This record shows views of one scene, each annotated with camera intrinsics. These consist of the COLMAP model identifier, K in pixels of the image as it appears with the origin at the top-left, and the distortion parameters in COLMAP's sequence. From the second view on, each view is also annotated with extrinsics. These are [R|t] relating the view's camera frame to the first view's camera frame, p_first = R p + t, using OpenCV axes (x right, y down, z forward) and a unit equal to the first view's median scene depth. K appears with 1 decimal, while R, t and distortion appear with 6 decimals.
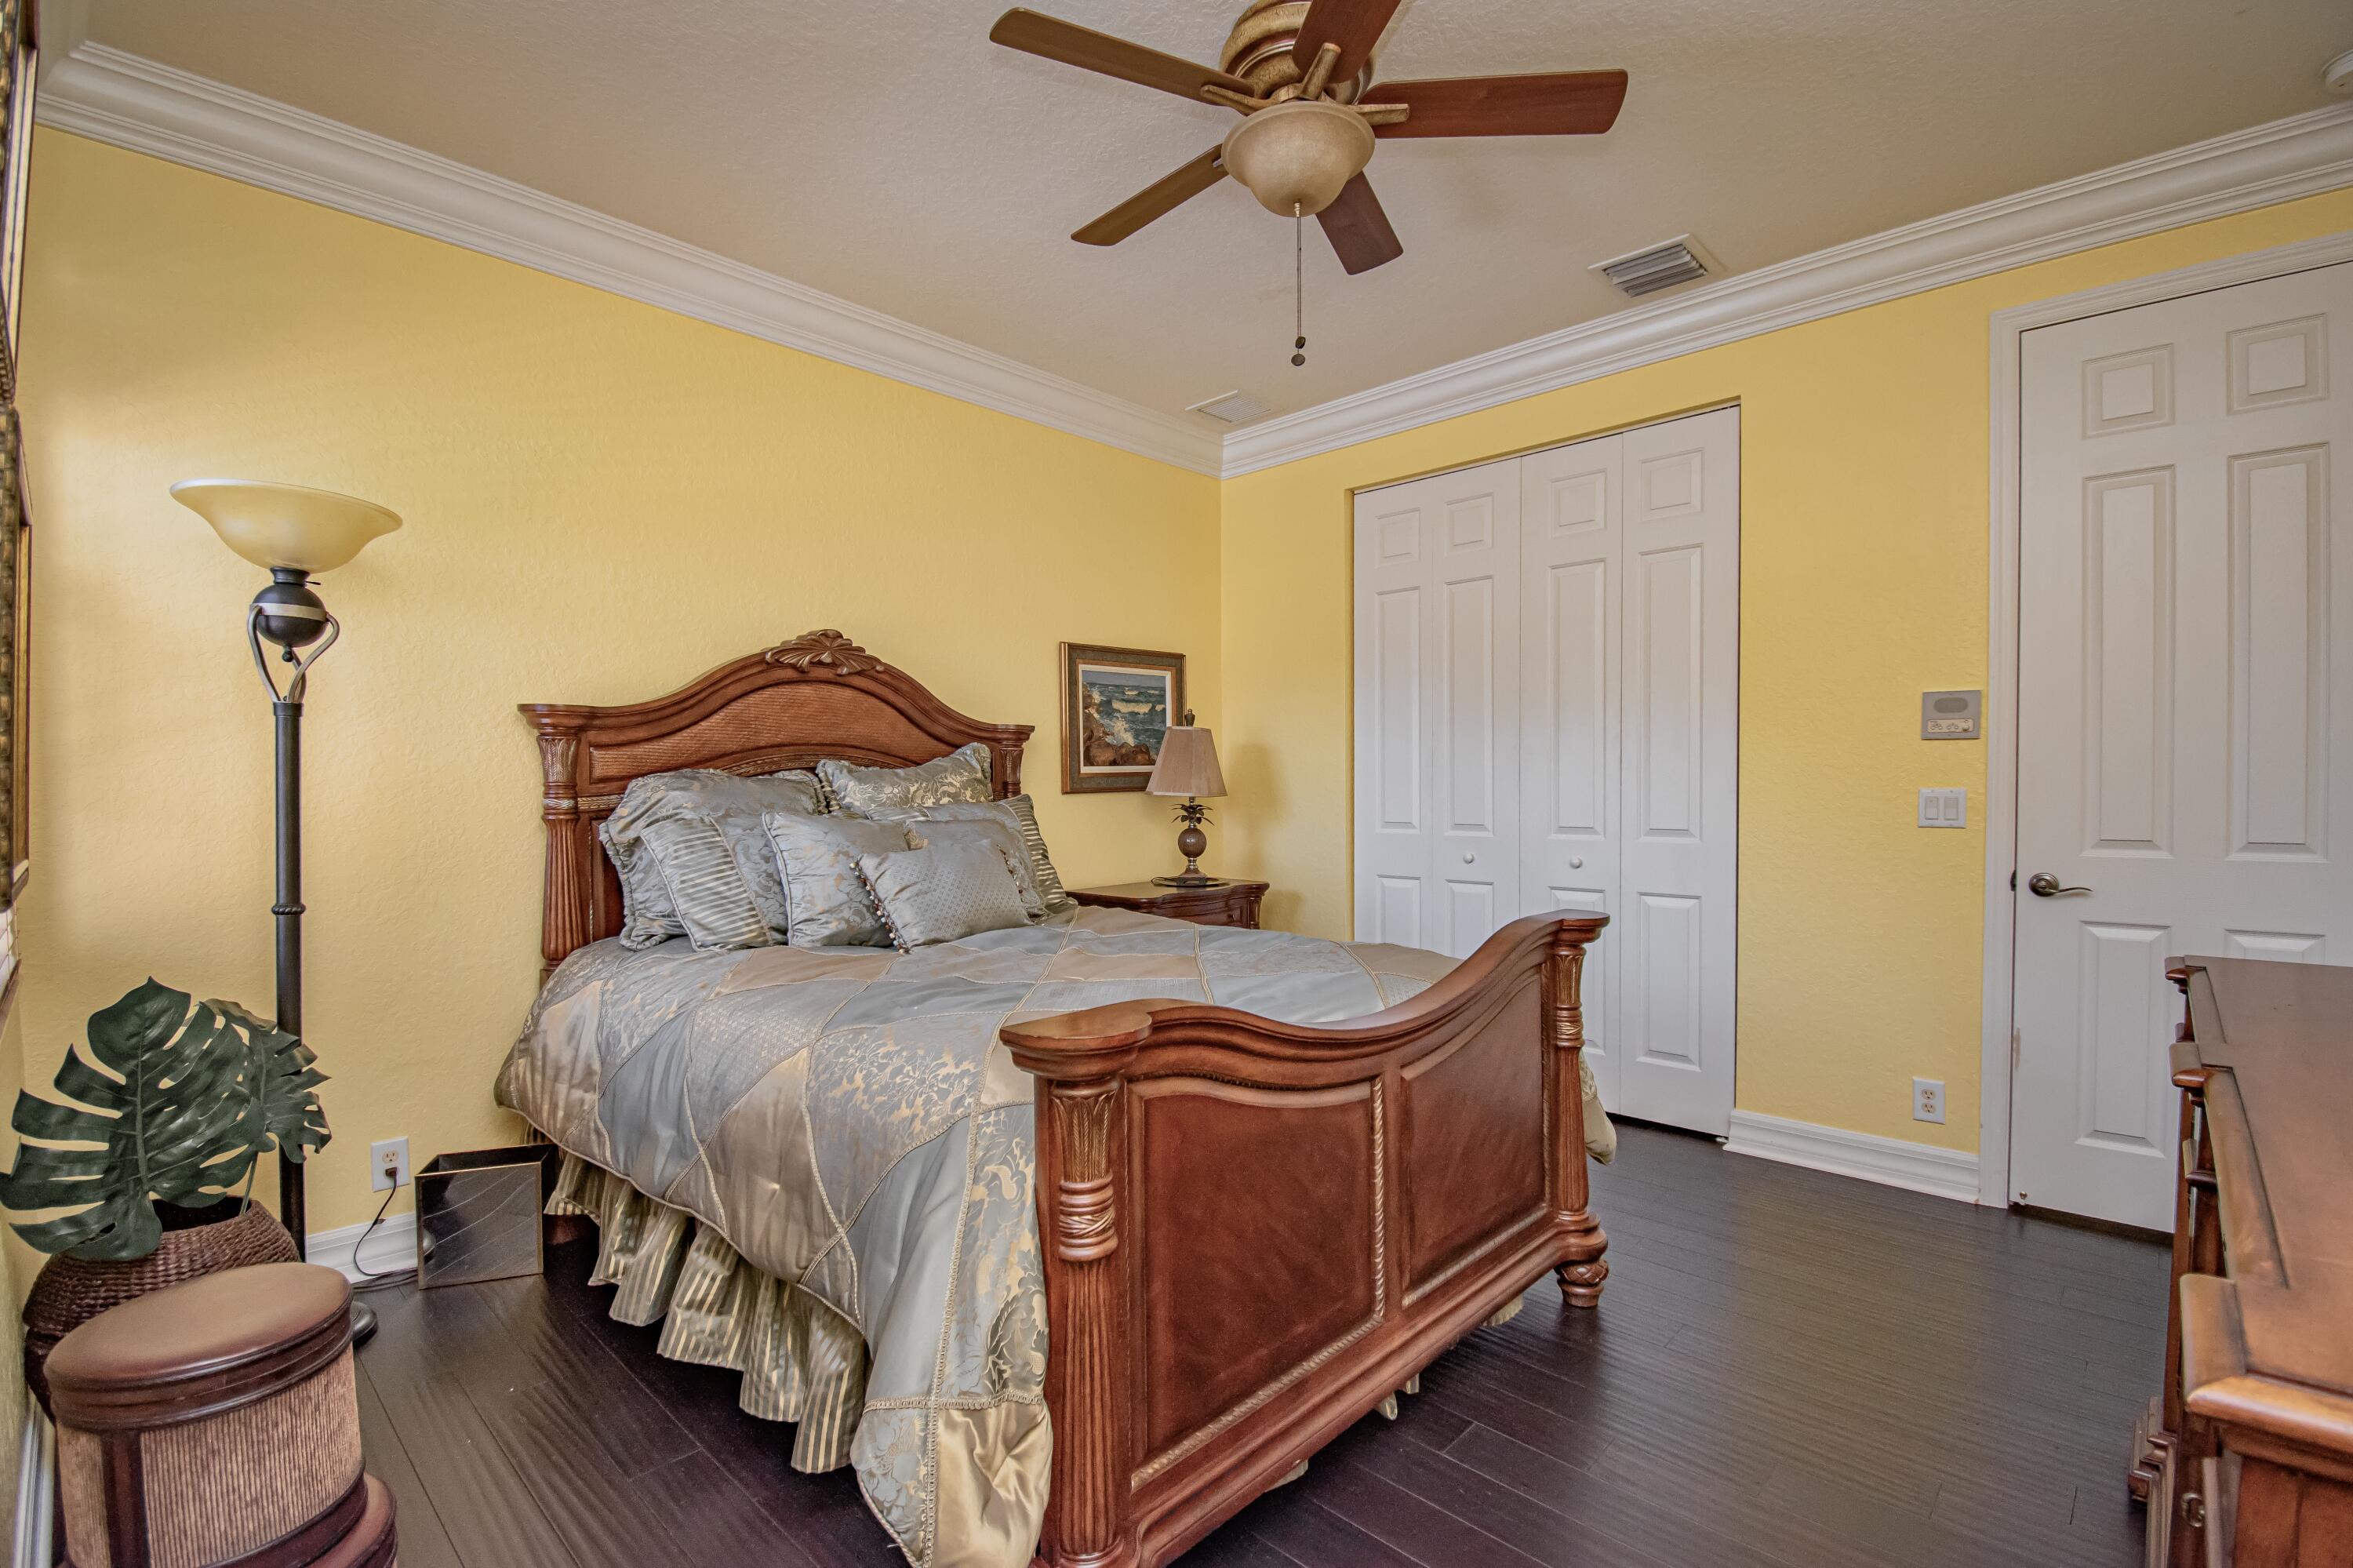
lens RADIAL K [[1064.7, 0, 1193.9], [0, 1064.7, 792.1], [0, 0, 1]] dist [0.003906, -0.000984]
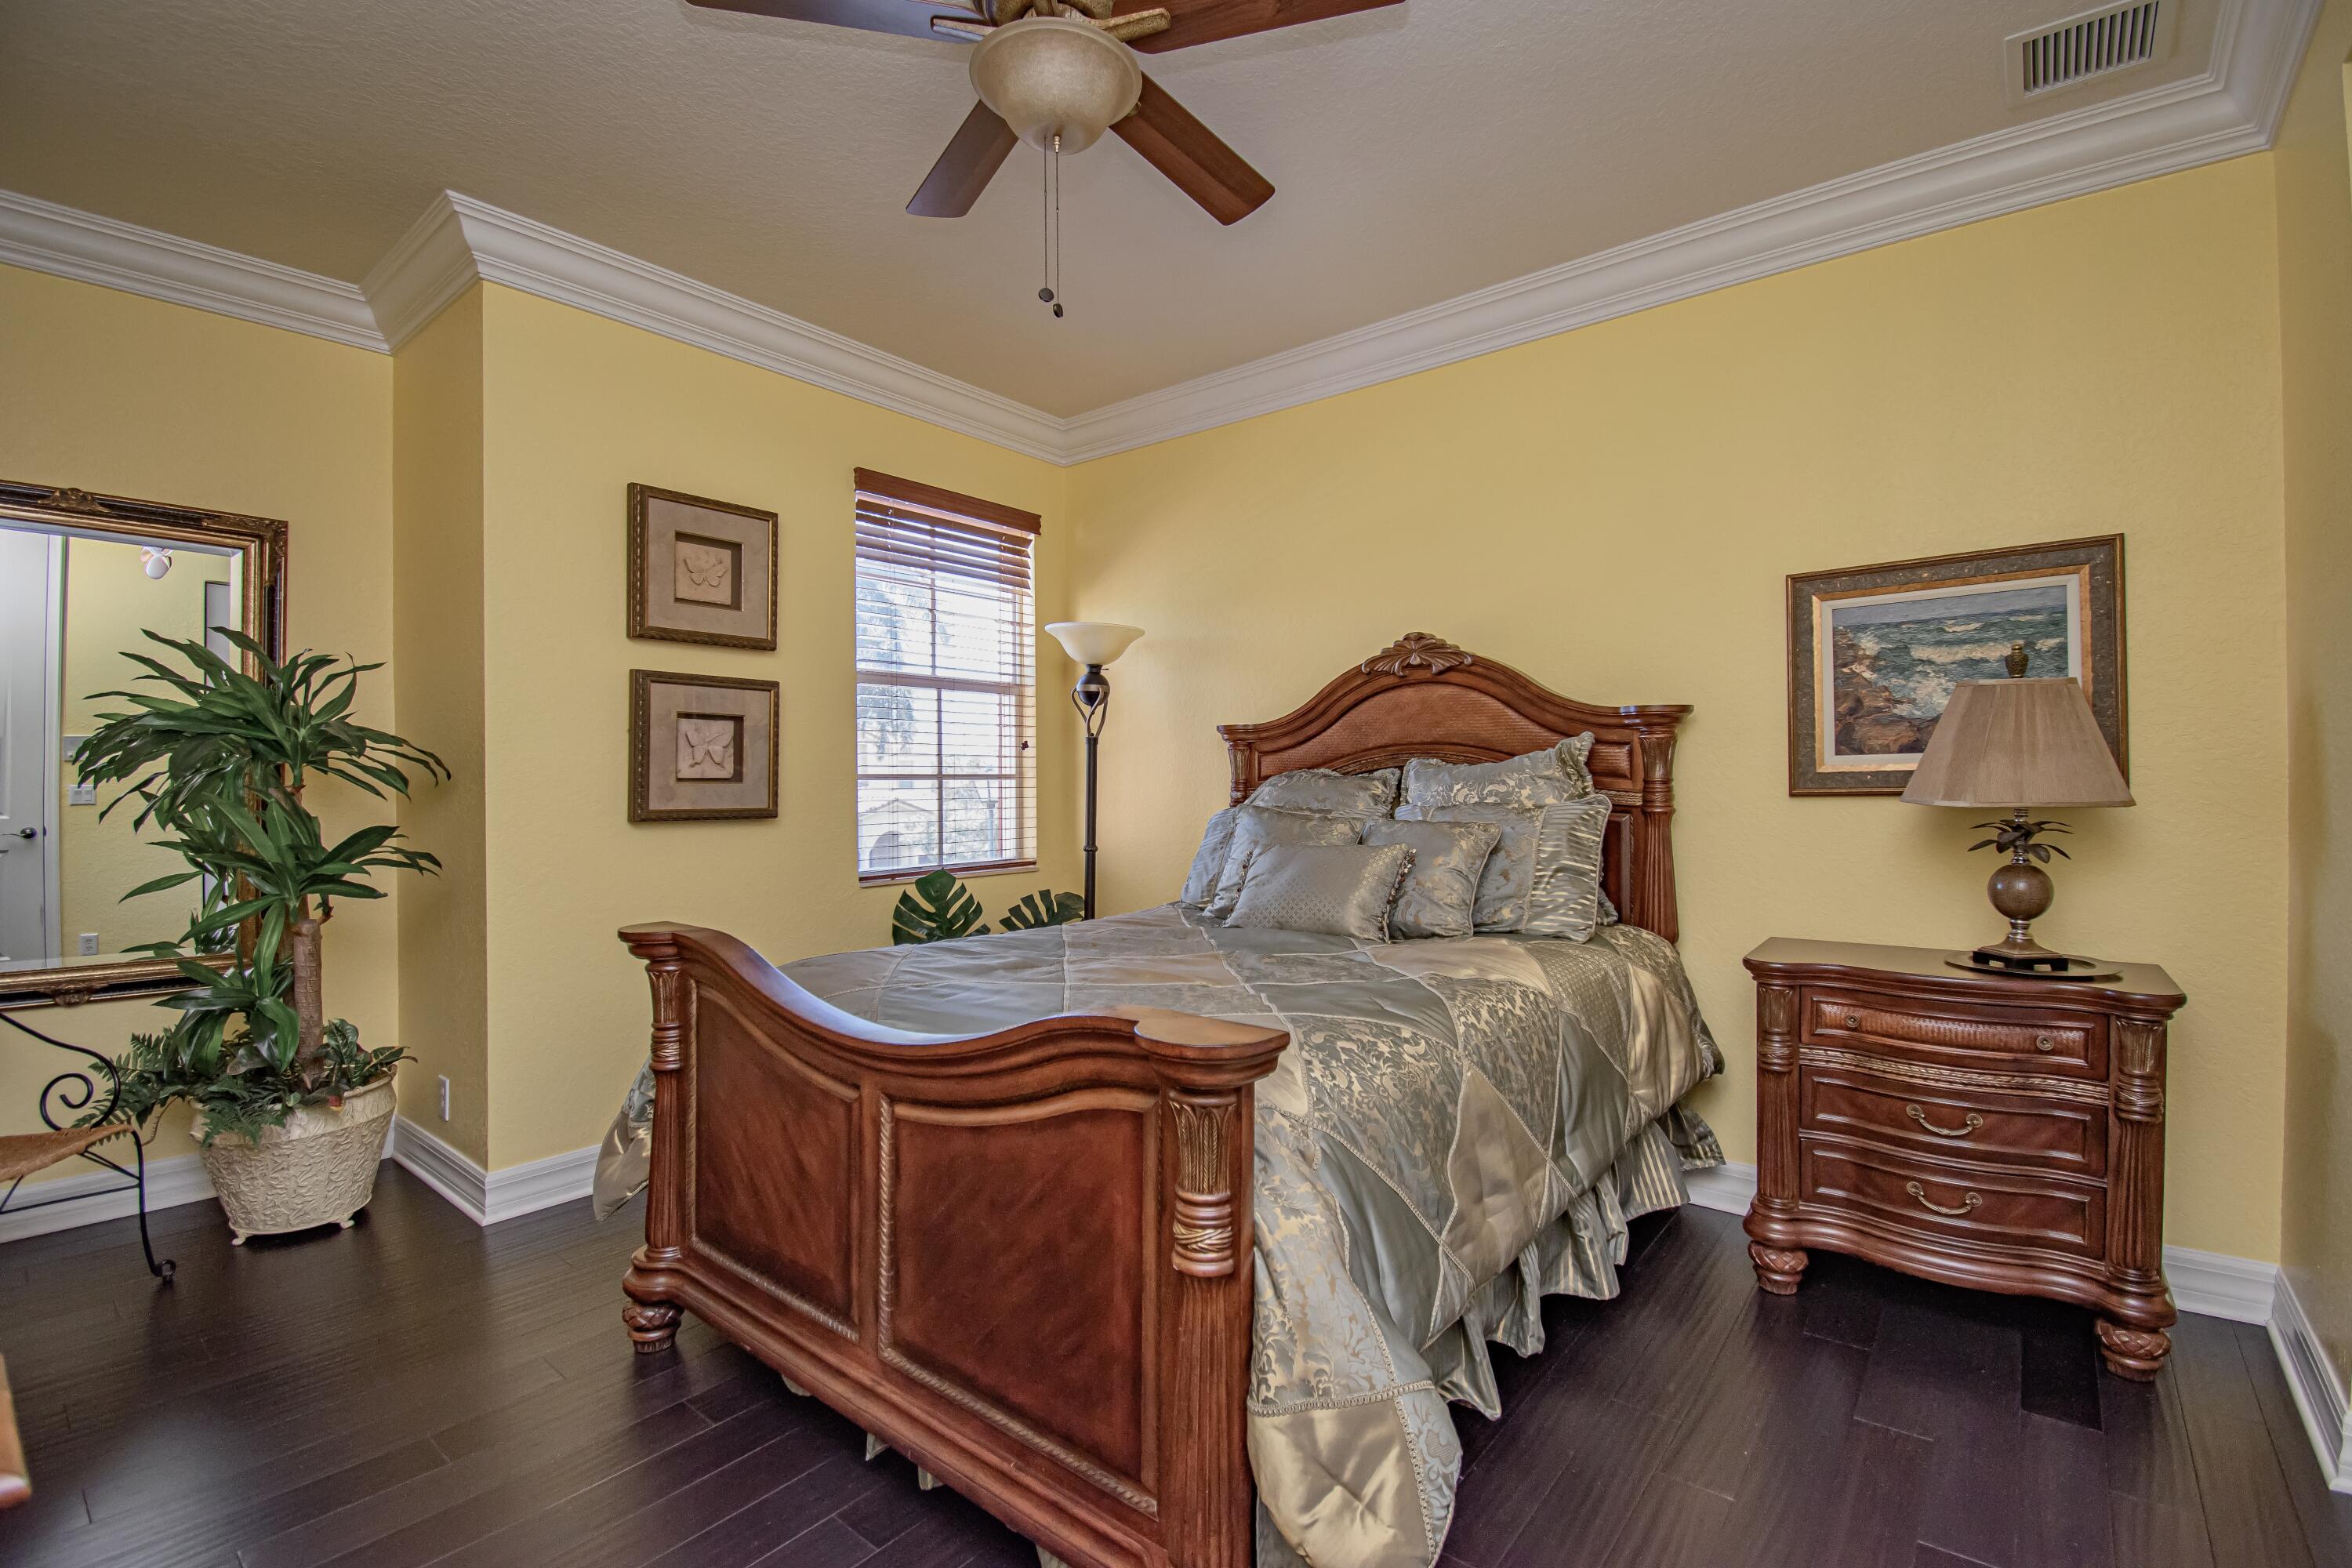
lens RADIAL K [[1064.2, 0, 1191.5], [0, 1064.2, 773.9], [0, 0, 1]] dist [0.003906, -0.000984]
pose [[0.060632, -0.003416, -0.998154, 0.646823], [-0.005187, 0.999980, -0.003738, -0.009962], [0.998147, 0.005404, 0.060613, 0.690309]]
